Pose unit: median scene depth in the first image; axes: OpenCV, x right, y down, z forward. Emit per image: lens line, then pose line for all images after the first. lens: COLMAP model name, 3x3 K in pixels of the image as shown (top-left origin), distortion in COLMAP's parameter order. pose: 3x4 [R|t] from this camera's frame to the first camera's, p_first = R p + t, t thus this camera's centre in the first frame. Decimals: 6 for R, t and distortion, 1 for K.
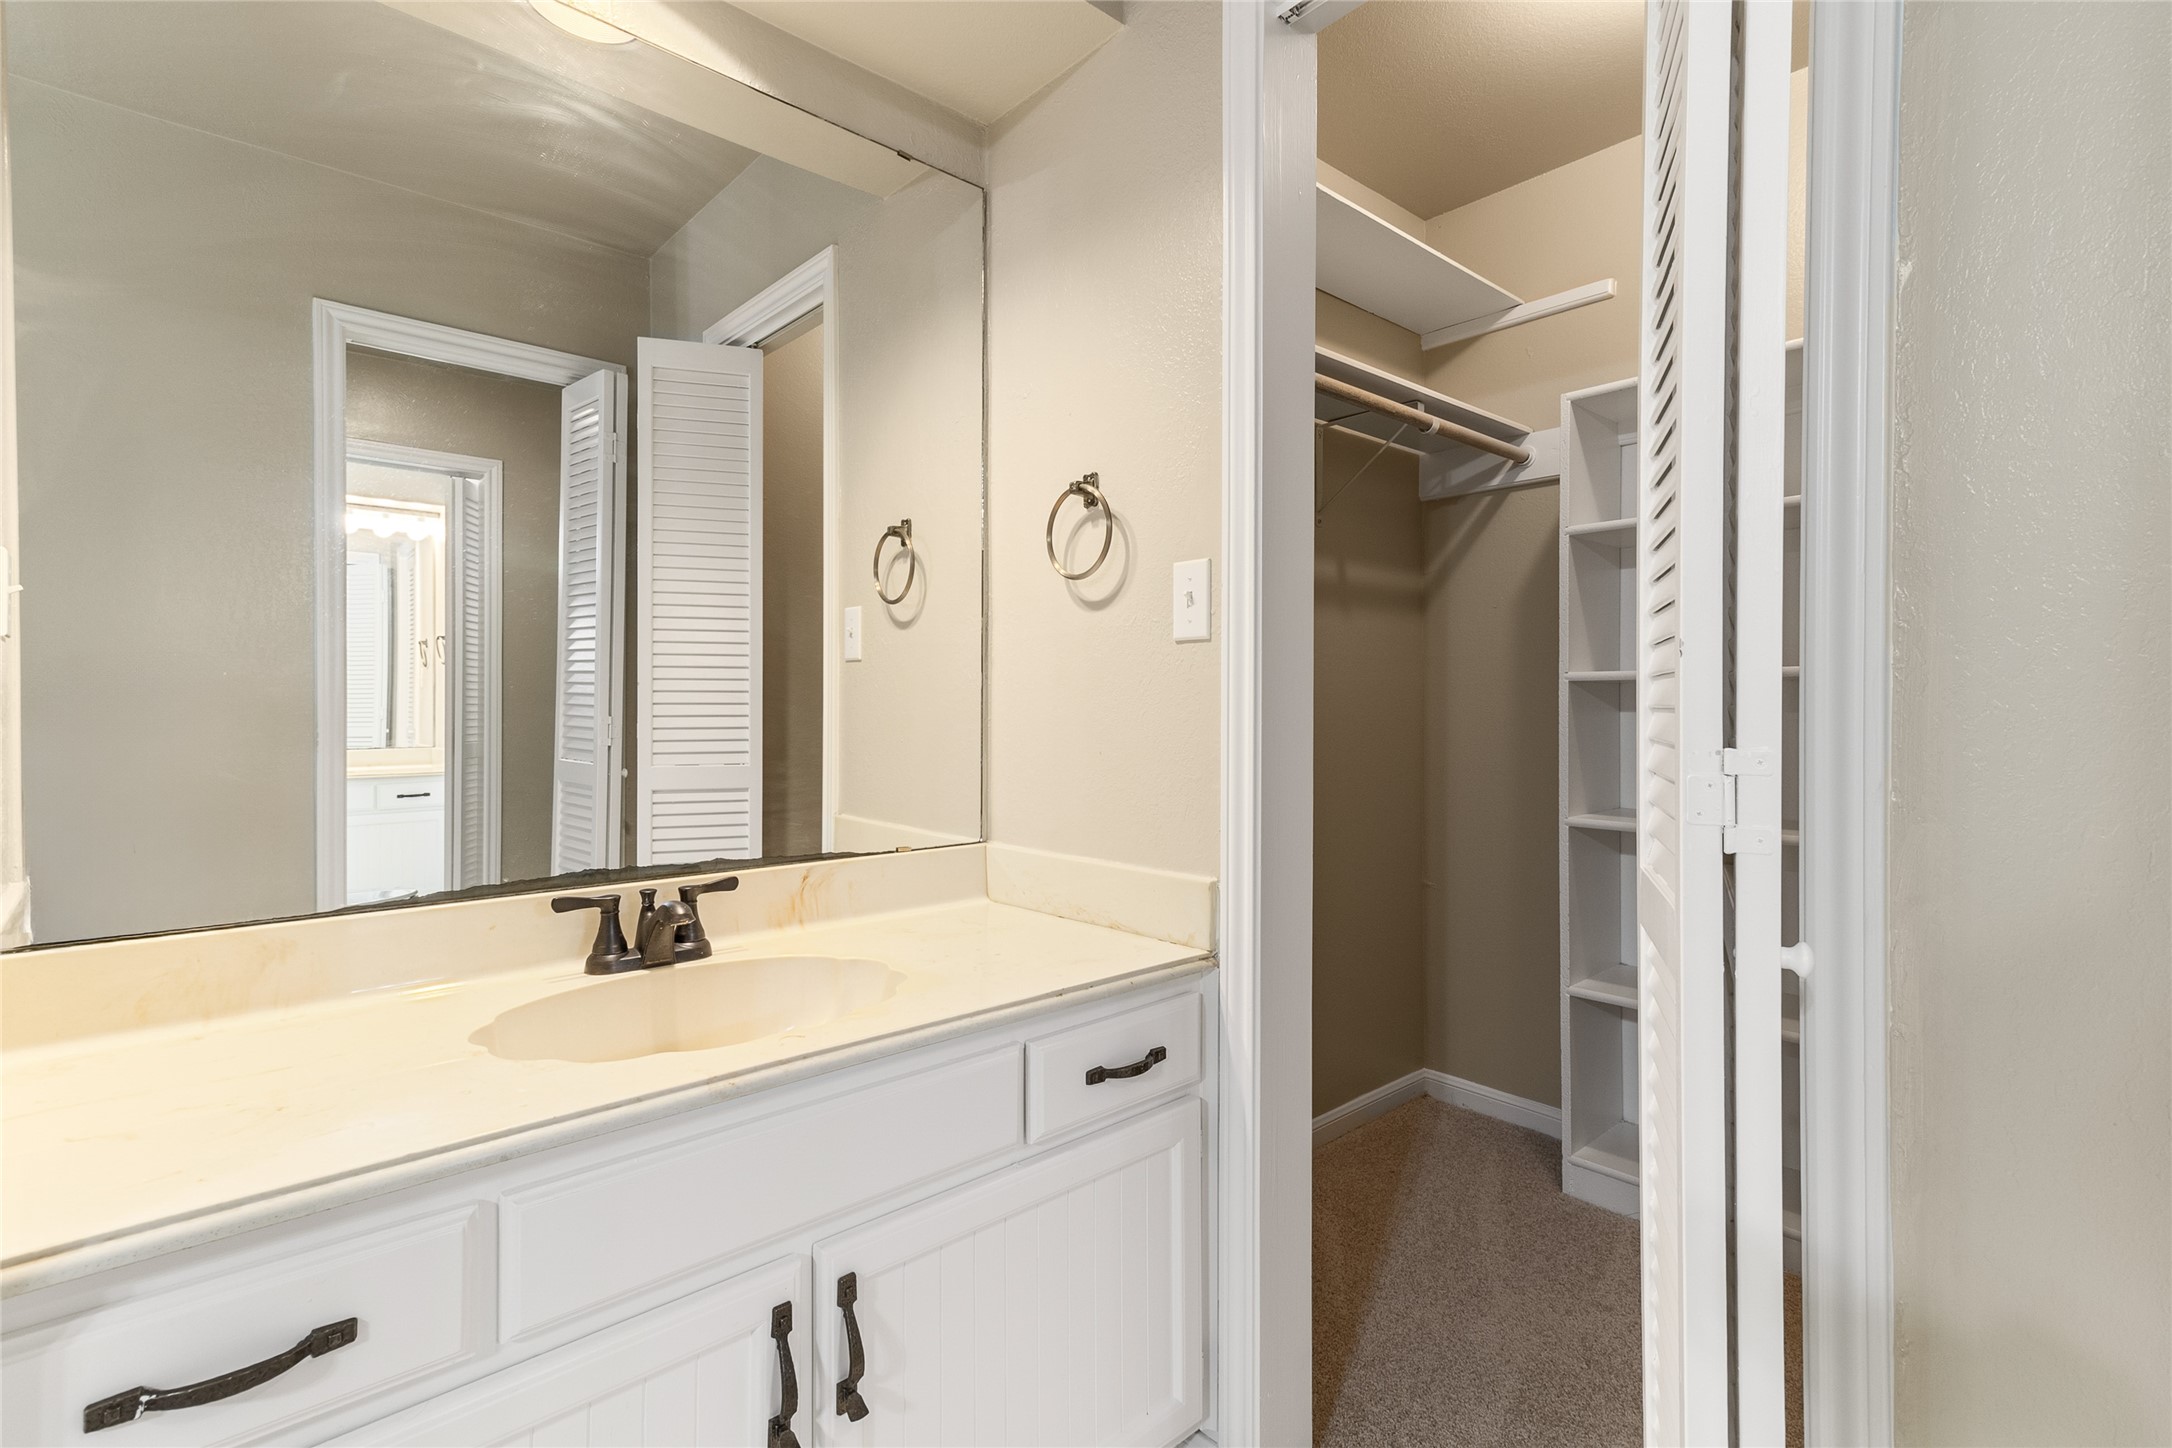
lens RADIAL K [[1022.4, 0, 1089.0], [0, 1022.4, 715.6], [0, 0, 1]] dist [0.000485, -0.000021]
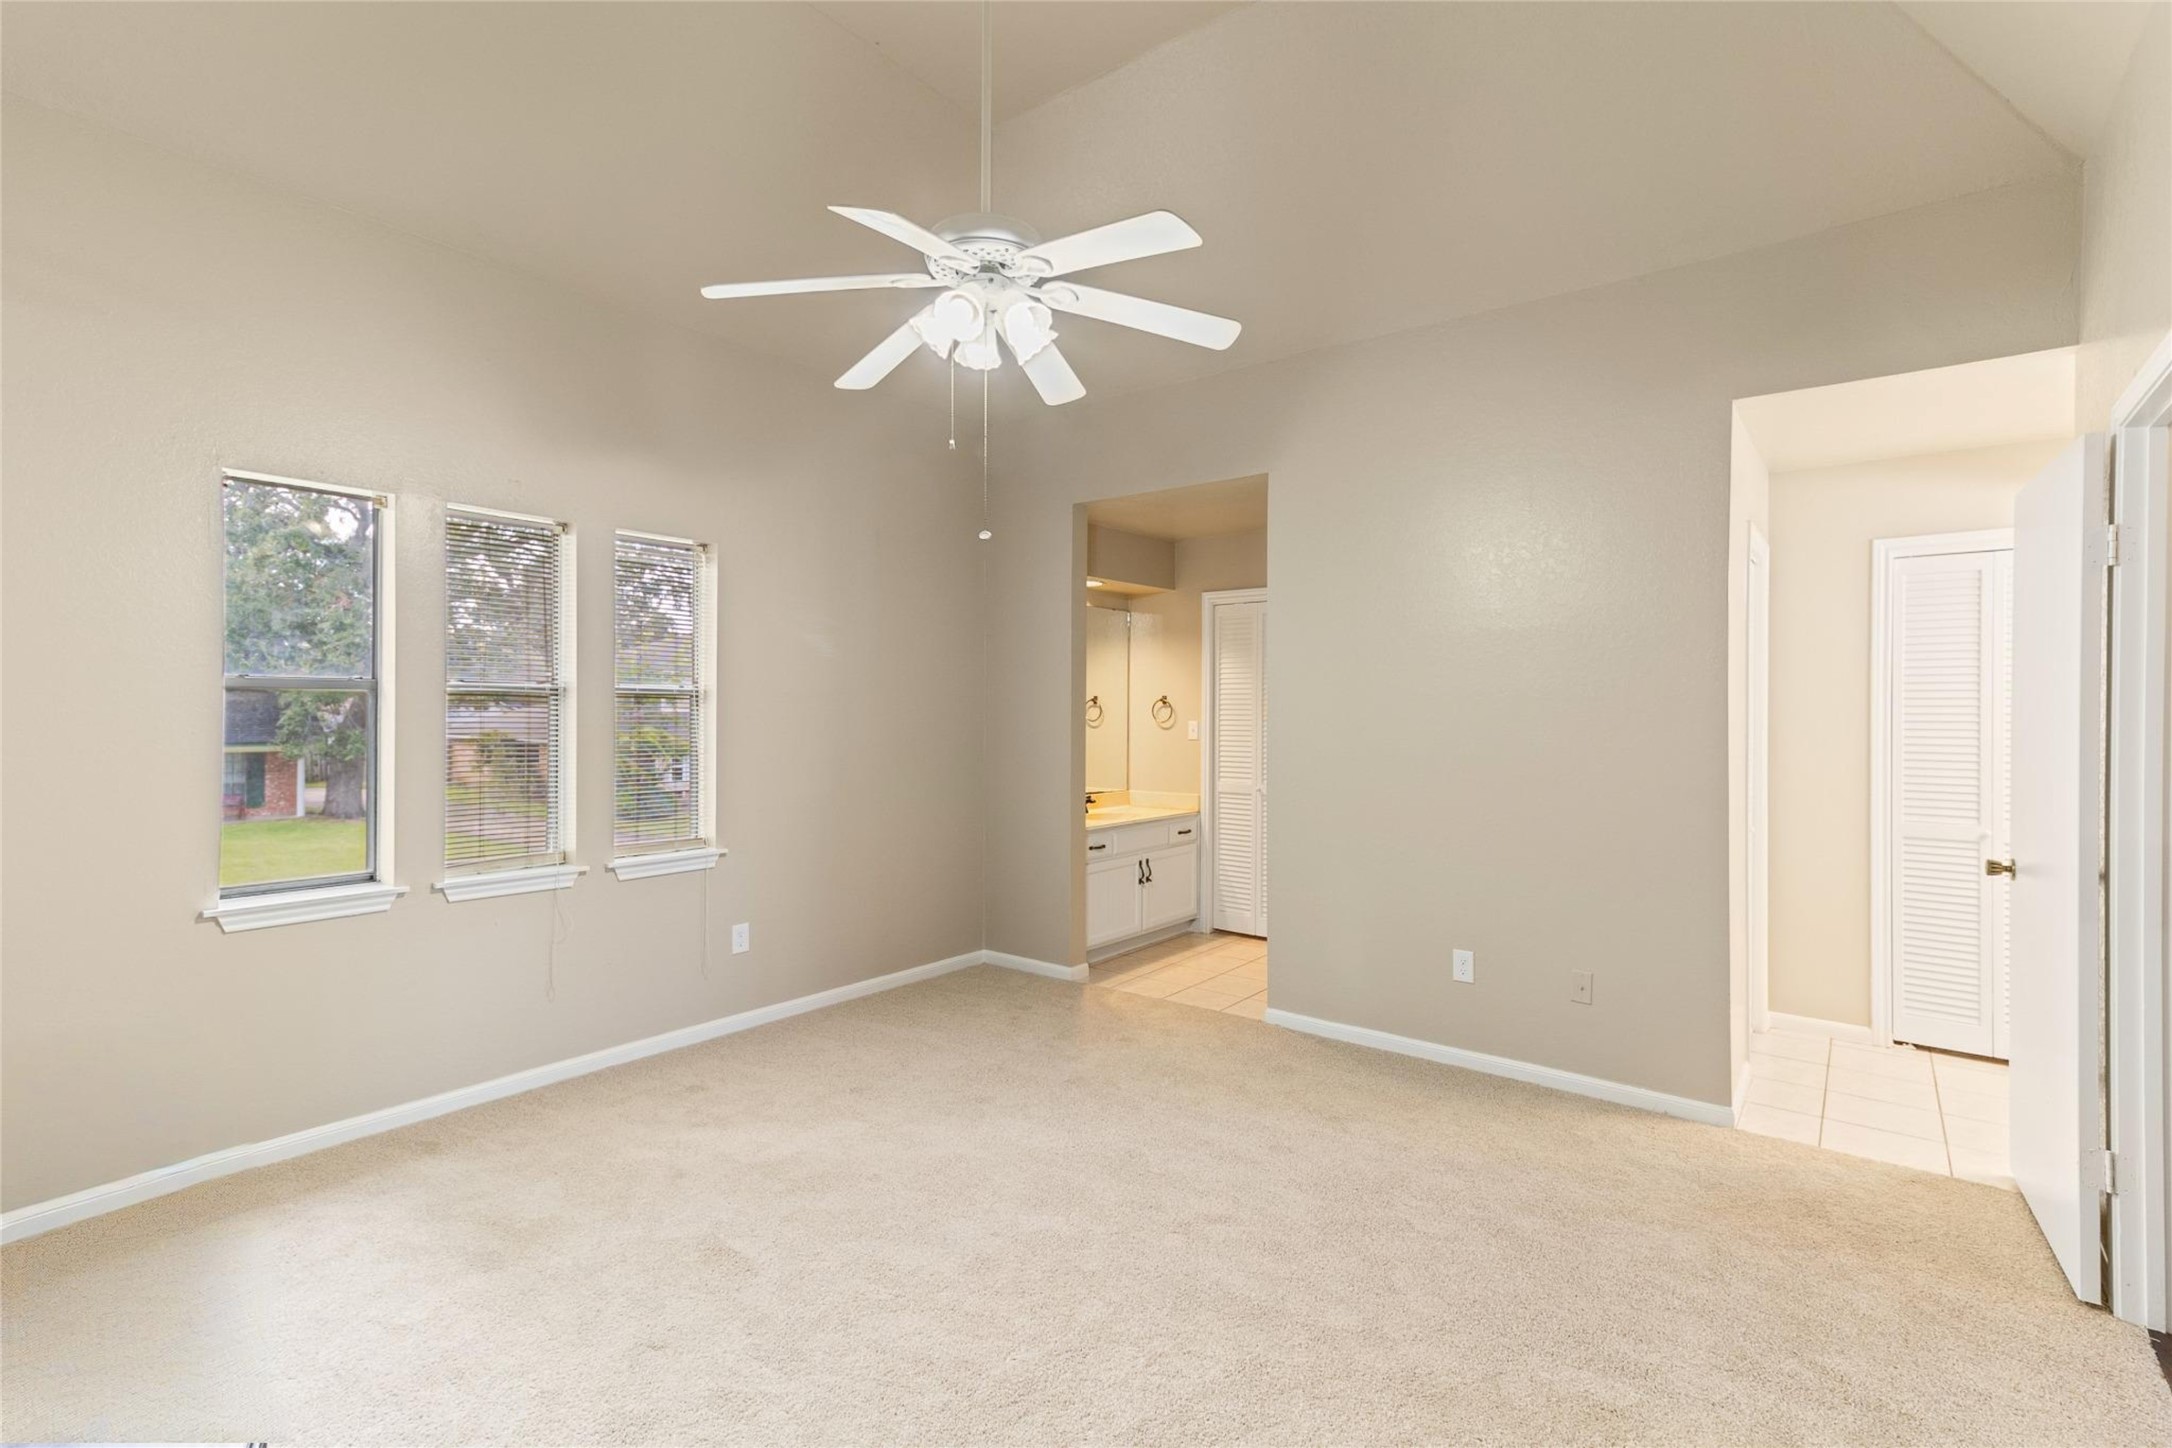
lens RADIAL K [[1028.4, 0, 1084.6], [0, 1028.4, 720.4], [0, 0, 1]] dist [0.004942, 0.000503]
pose [[0.985778, 0.001508, 0.168046, -1.089621], [-0.001346, 0.999999, -0.001080, -0.150948], [-0.168048, 0.000838, 0.985778, -3.222552]]
